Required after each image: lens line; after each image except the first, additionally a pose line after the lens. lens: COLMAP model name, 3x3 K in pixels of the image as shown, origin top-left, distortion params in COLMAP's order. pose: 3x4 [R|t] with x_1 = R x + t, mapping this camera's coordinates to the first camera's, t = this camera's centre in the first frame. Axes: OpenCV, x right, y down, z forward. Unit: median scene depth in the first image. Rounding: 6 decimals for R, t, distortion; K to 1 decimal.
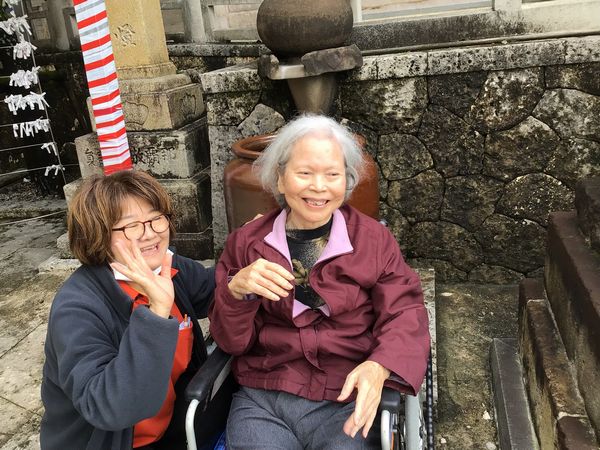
lens RADIAL K [[548.3, 0, 301.3], [0, 548.3, 226.4], [0, 0, 1]] dist [0.121165, -0.242744]
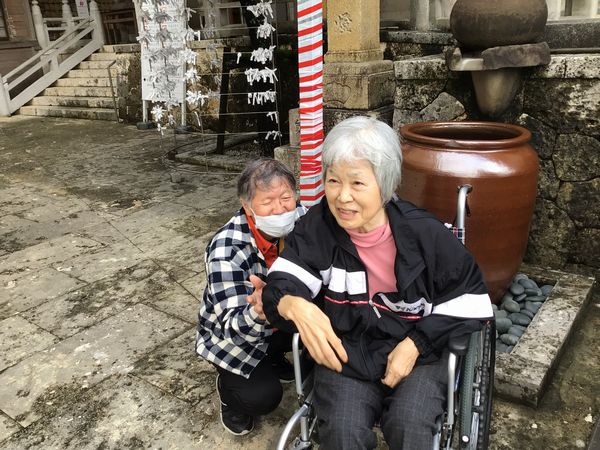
lens RADIAL K [[548.3, 0, 301.3], [0, 548.3, 226.4], [0, 0, 1]] dist [0.121165, -0.242744]
pose [[0.912106, 0.177396, -0.369584, 0.117198], [-0.167233, 0.984112, 0.059644, 0.015729], [0.374293, 0.007405, 0.927281, -0.098948]]
